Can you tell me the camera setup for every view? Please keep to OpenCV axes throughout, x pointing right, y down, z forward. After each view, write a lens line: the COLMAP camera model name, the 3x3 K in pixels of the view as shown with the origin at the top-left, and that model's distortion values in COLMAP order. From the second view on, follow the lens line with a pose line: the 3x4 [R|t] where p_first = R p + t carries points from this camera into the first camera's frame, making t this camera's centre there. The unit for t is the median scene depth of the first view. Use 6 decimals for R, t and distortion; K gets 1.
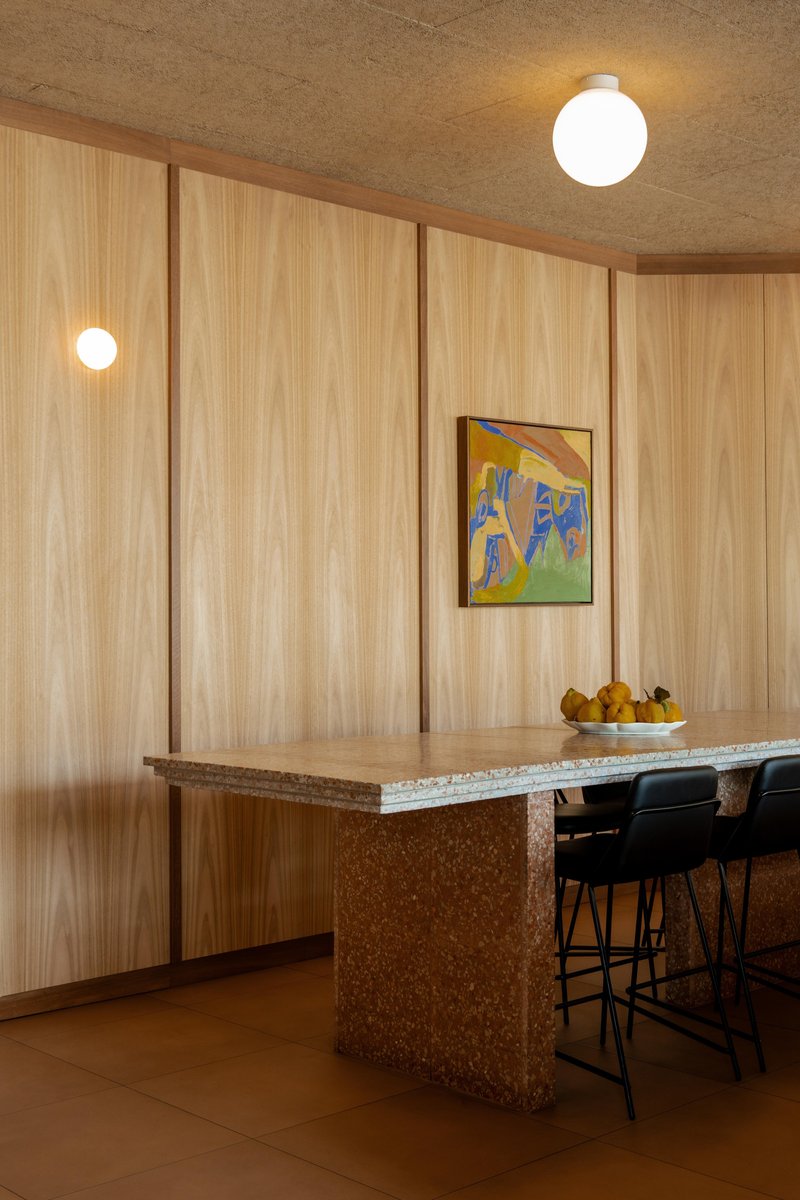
lens RADIAL K [[1508.8, 0, 453.8], [0, 1508.8, 593.8], [0, 0, 1]] dist [-0.003621, 0.000000]
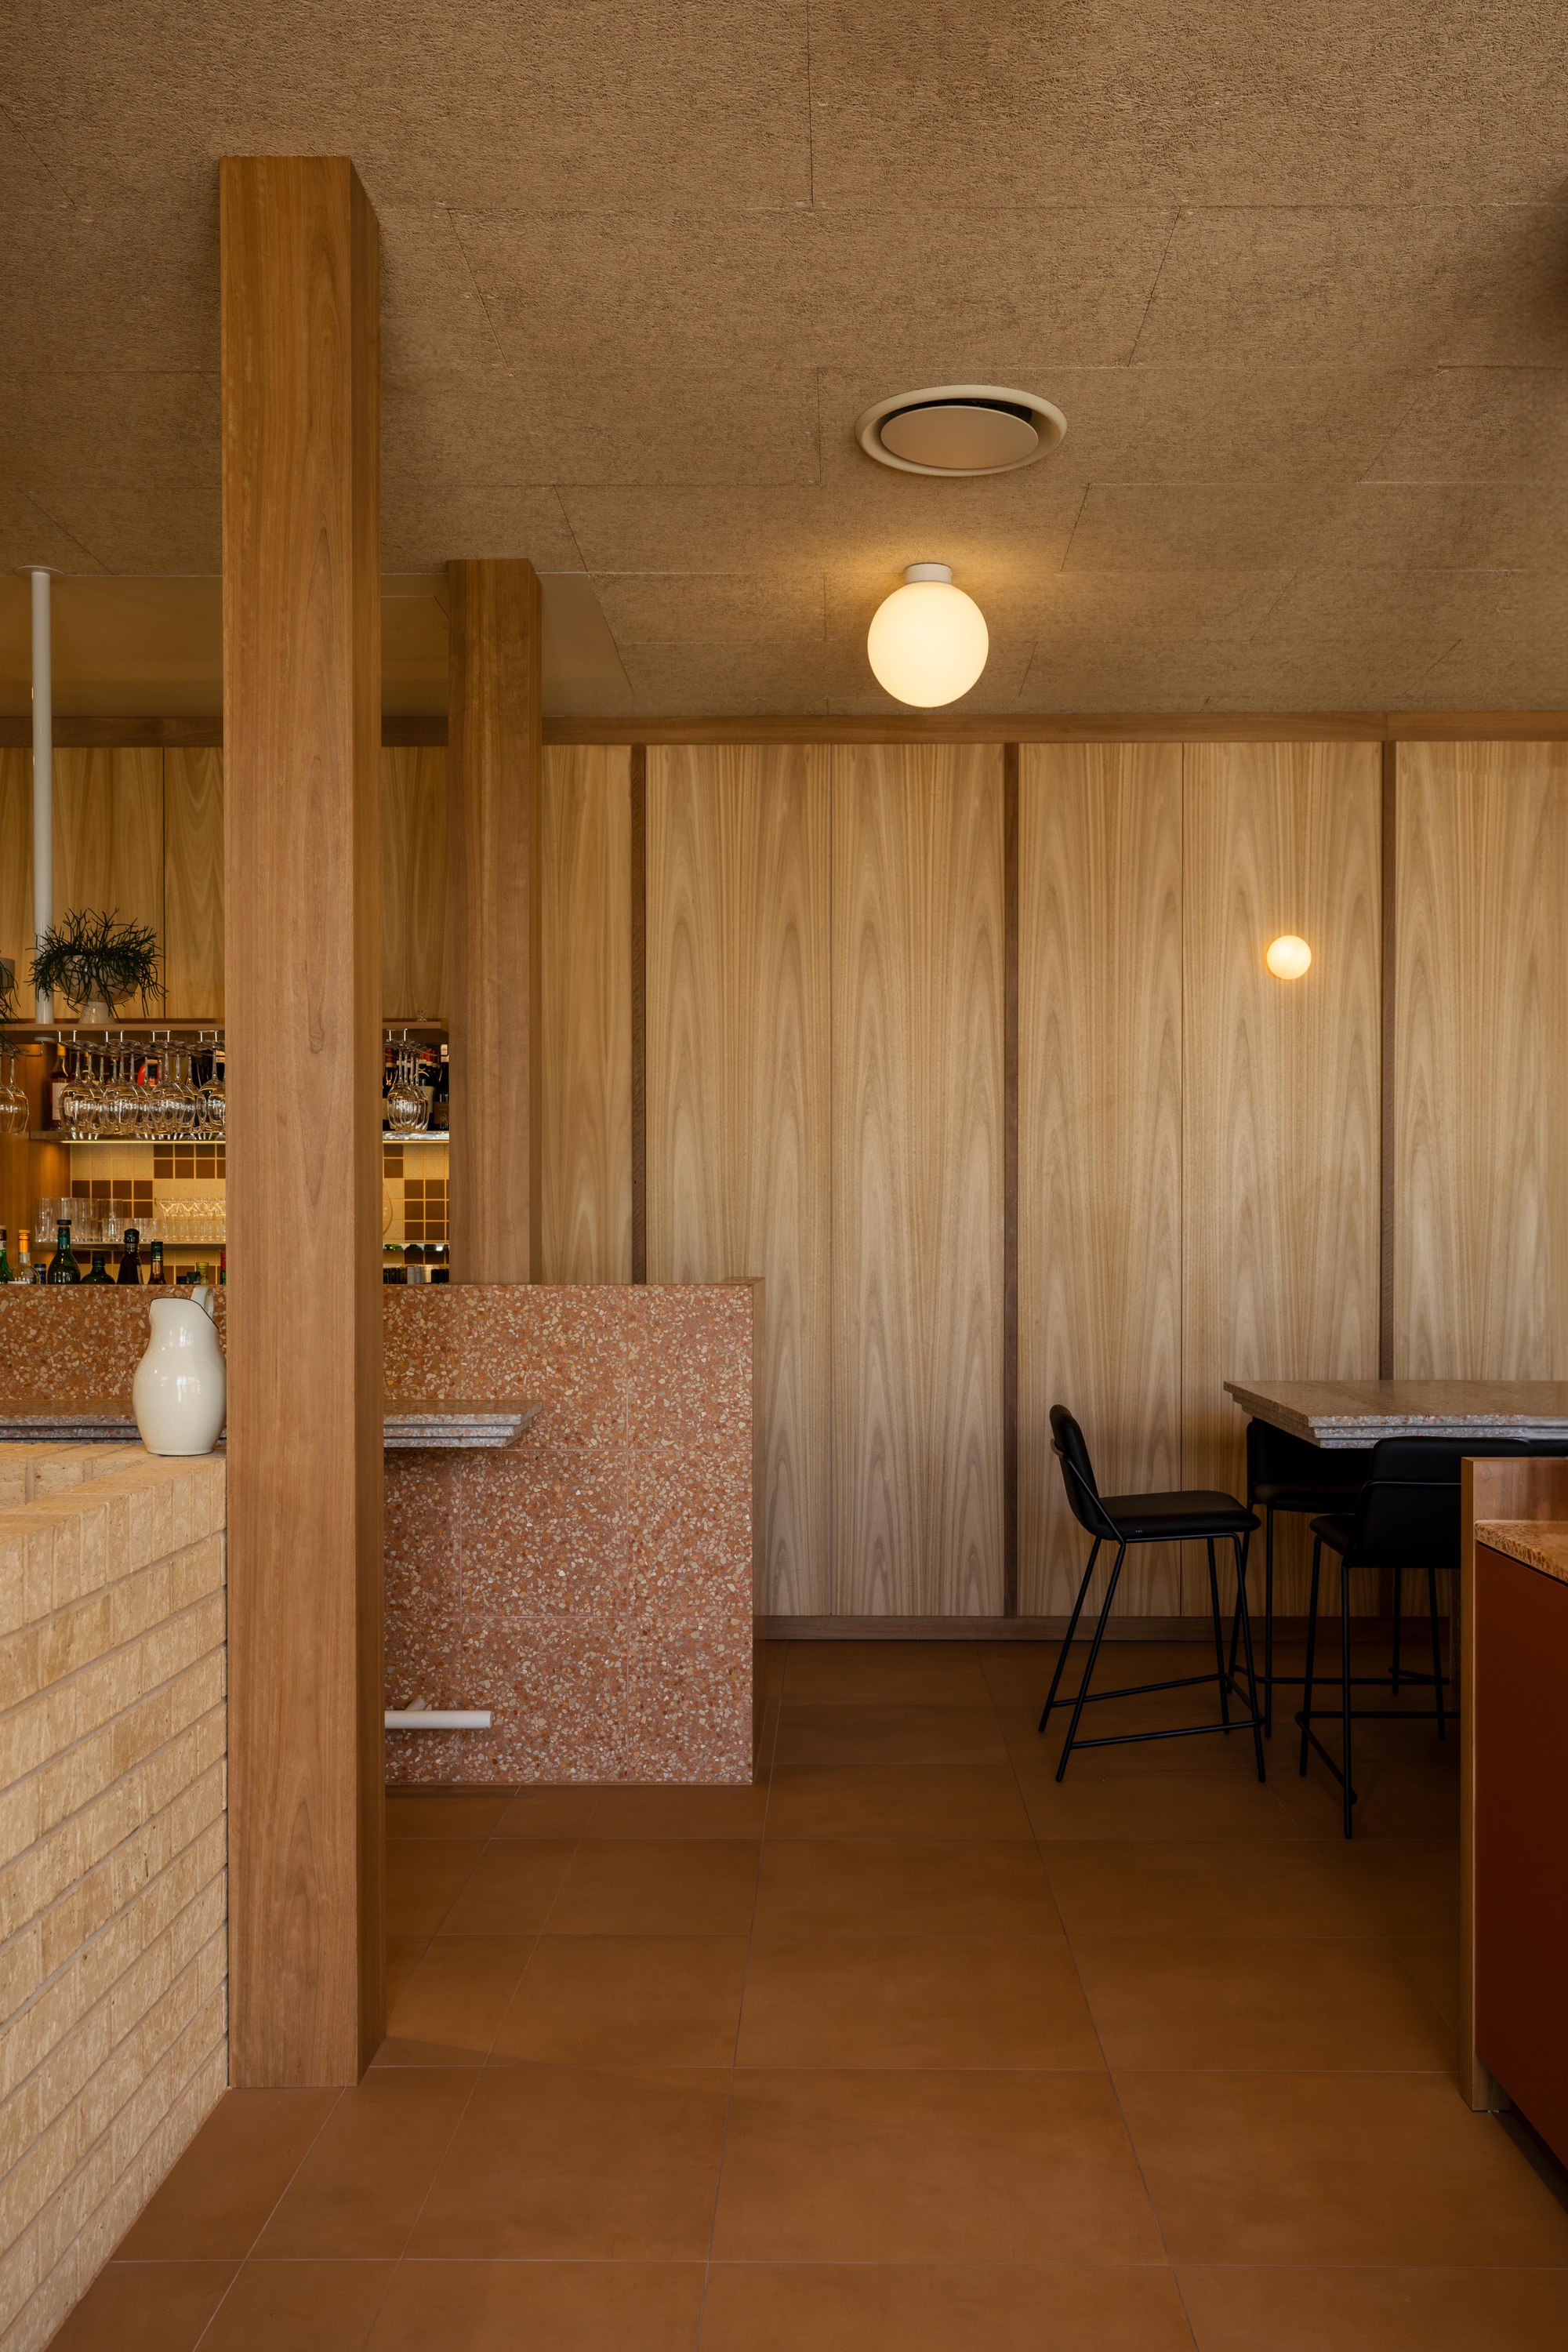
lens RADIAL K [[1984.9, 0, 801.7], [0, 1984.9, 1238.5], [0, 0, 1]] dist [0.010987, 0.003580]
pose [[0.711550, 0.013274, -0.702510, 0.376622], [0.004561, 0.999713, 0.023510, -0.014763], [0.702620, -0.019933, 0.711286, -0.094941]]
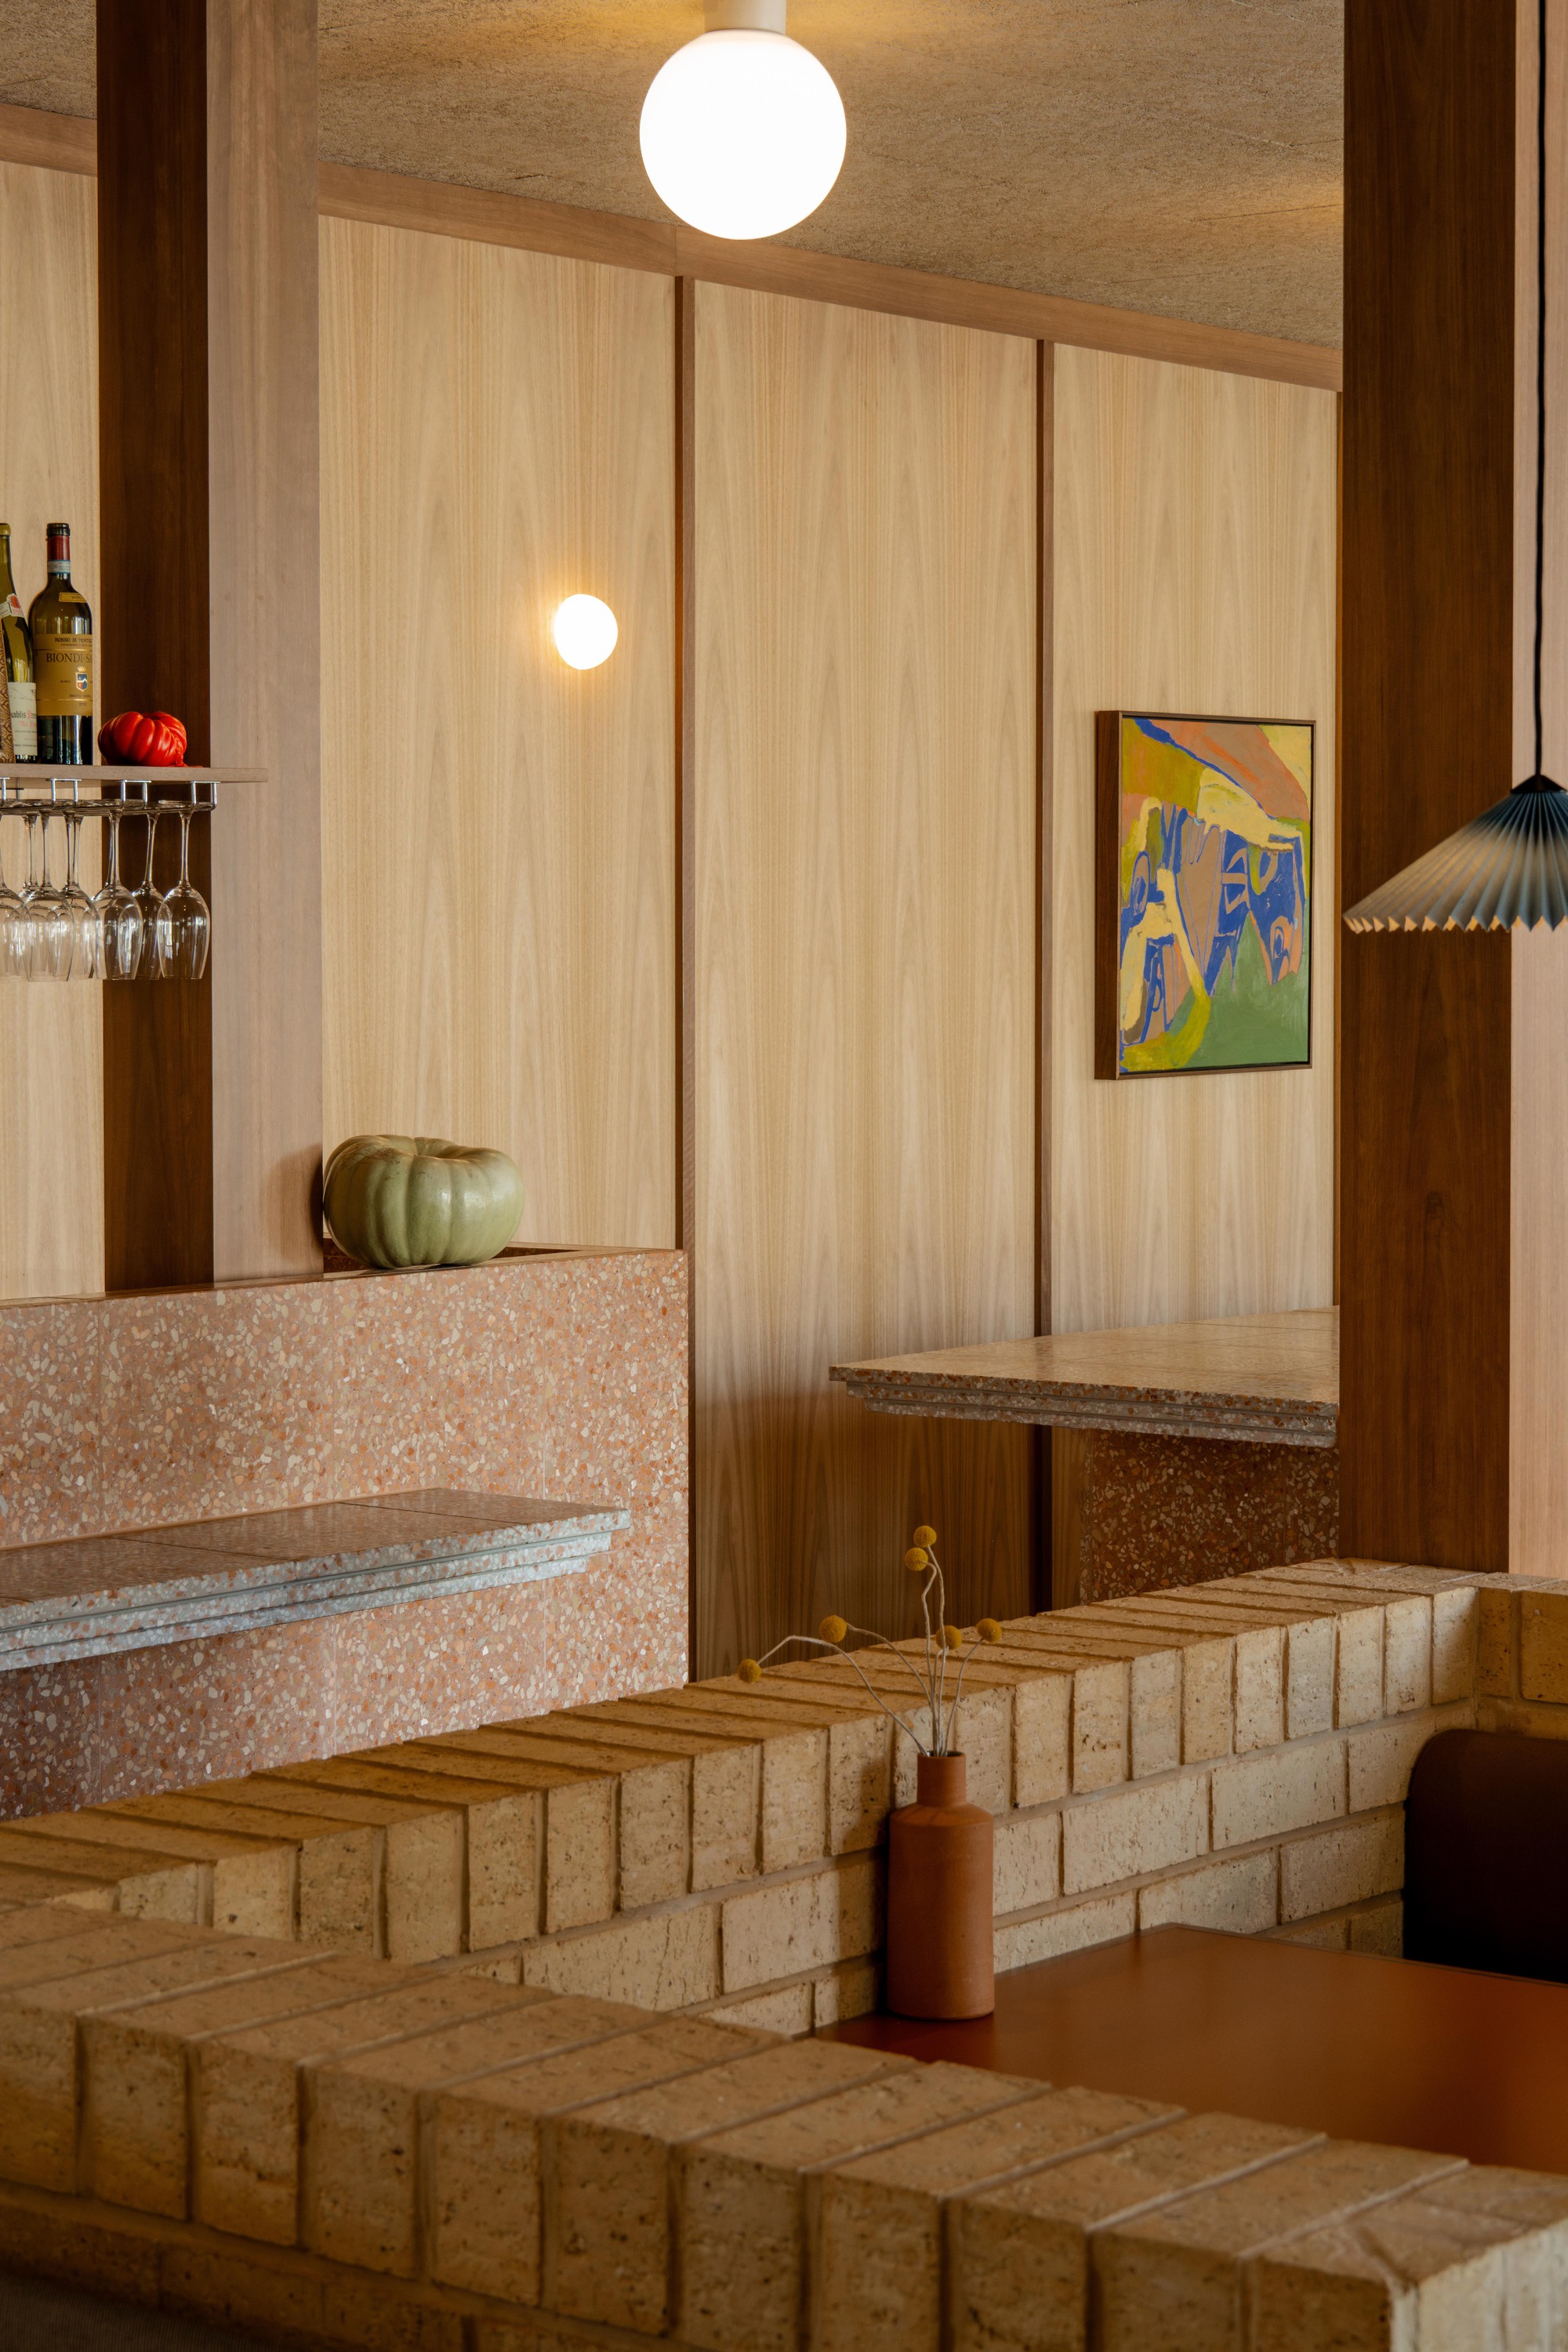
lens RADIAL K [[4606.6, 0, 772.3], [0, 4606.6, 1128.9], [0, 0, 1]] dist [0.001934, 0.000000]
pose [[0.991302, -0.000029, 0.131605, -0.345640], [-0.007085, 0.998538, 0.053591, -0.063743], [-0.131414, -0.054058, 0.989853, -0.607317]]
